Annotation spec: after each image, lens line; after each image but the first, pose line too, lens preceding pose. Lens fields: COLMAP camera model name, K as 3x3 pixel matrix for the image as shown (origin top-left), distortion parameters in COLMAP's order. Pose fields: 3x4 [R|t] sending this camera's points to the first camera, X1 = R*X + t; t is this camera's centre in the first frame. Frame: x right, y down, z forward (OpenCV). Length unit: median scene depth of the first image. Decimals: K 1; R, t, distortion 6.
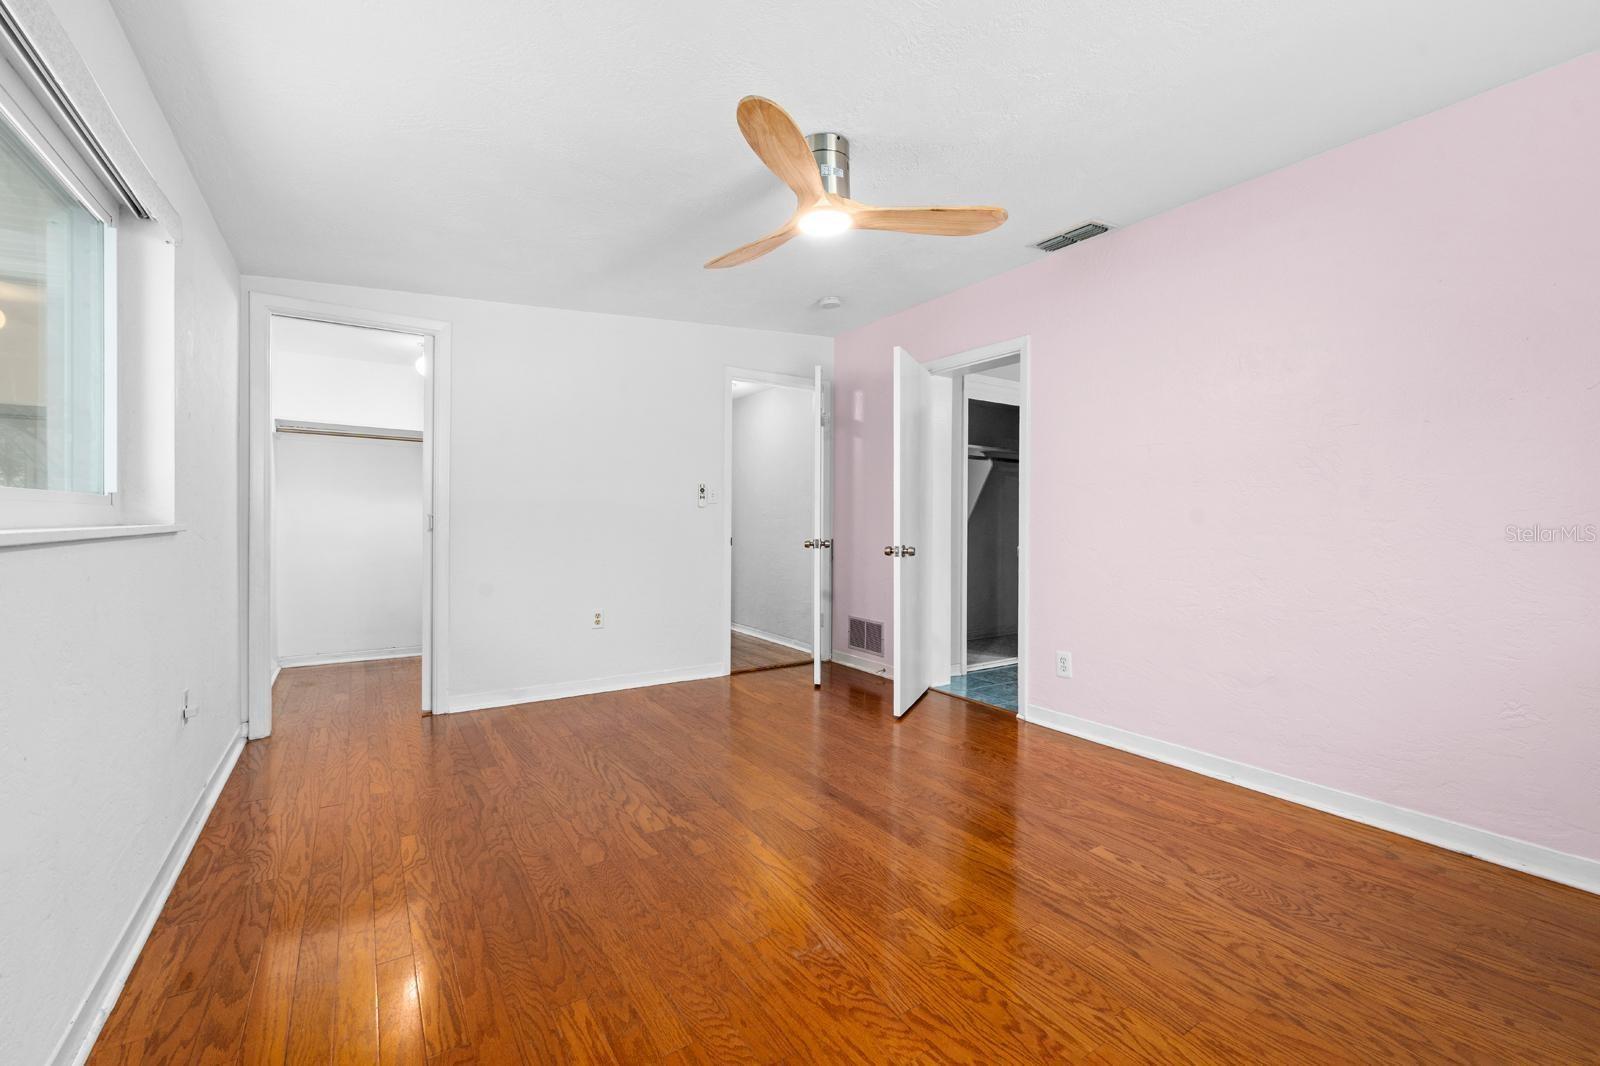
lens RADIAL K [[650.9, 0, 800.1], [0, 650.9, 527.2], [0, 0, 1]] dist [-0.000062, -0.000530]
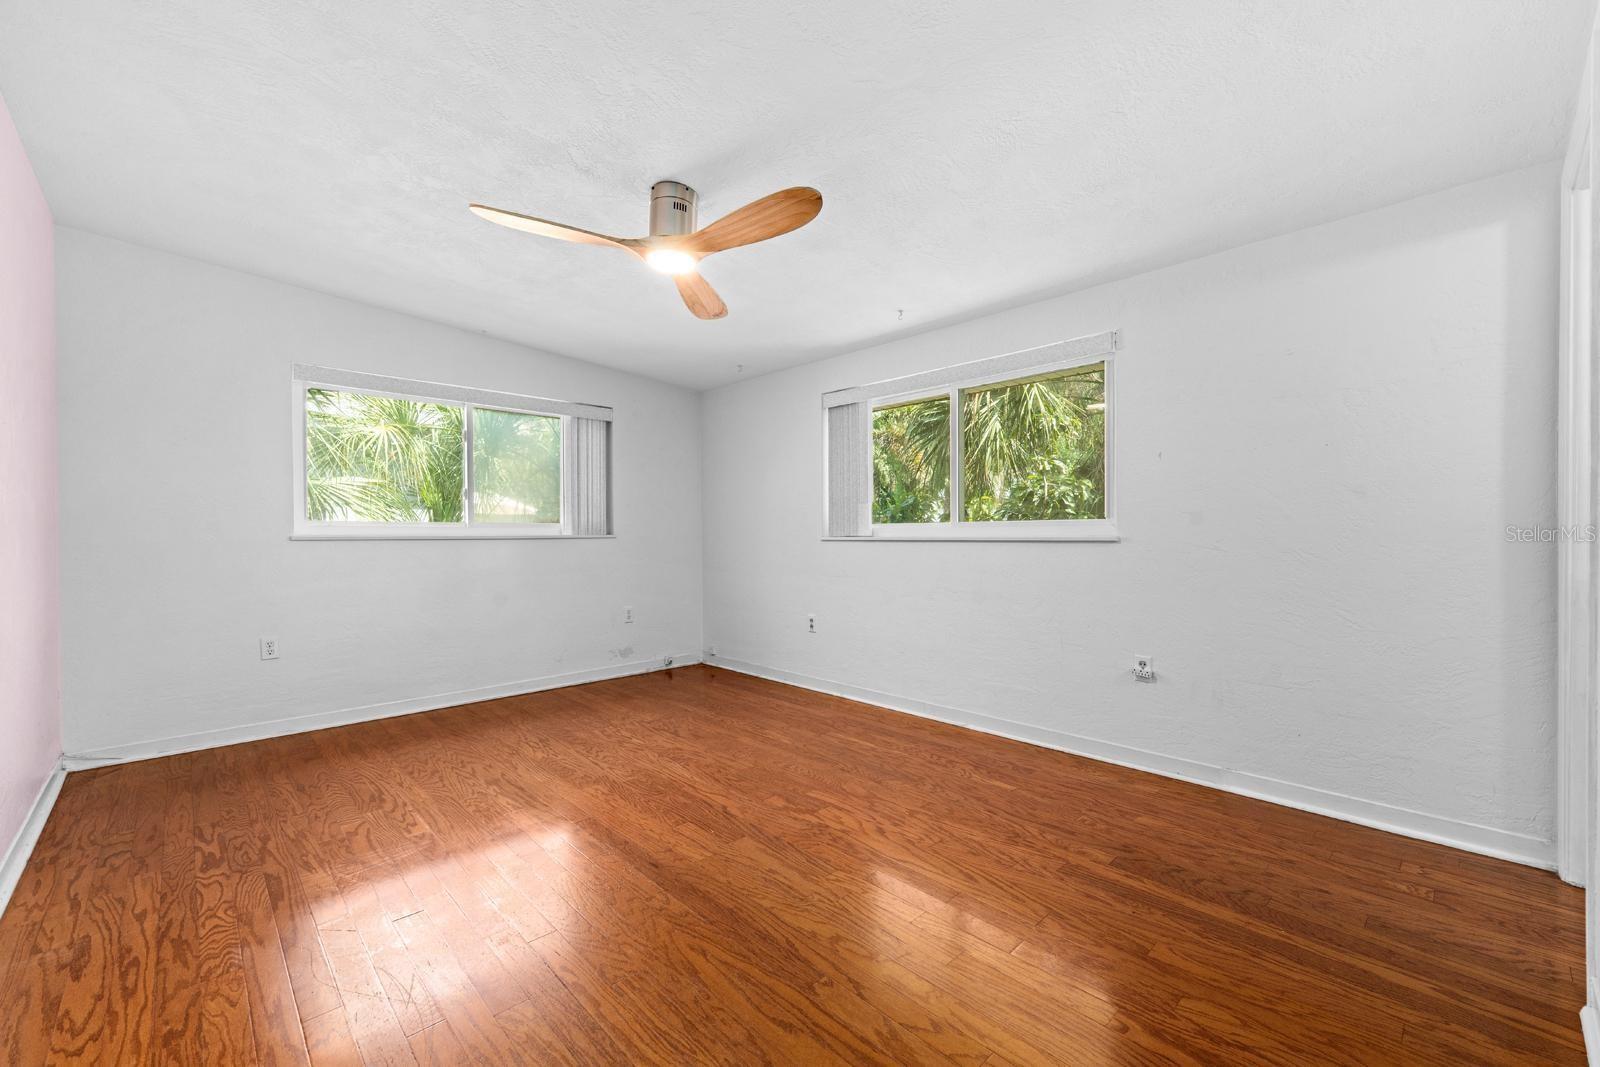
lens RADIAL K [[650.9, 0, 800.6], [0, 650.9, 533.9], [0, 0, 1]] dist [-0.000062, -0.000530]
pose [[-0.985179, -0.001961, -0.171519, 0.012393], [-0.003779, 0.999940, 0.010273, -0.022069], [0.171489, 0.010769, -0.985127, 2.193570]]
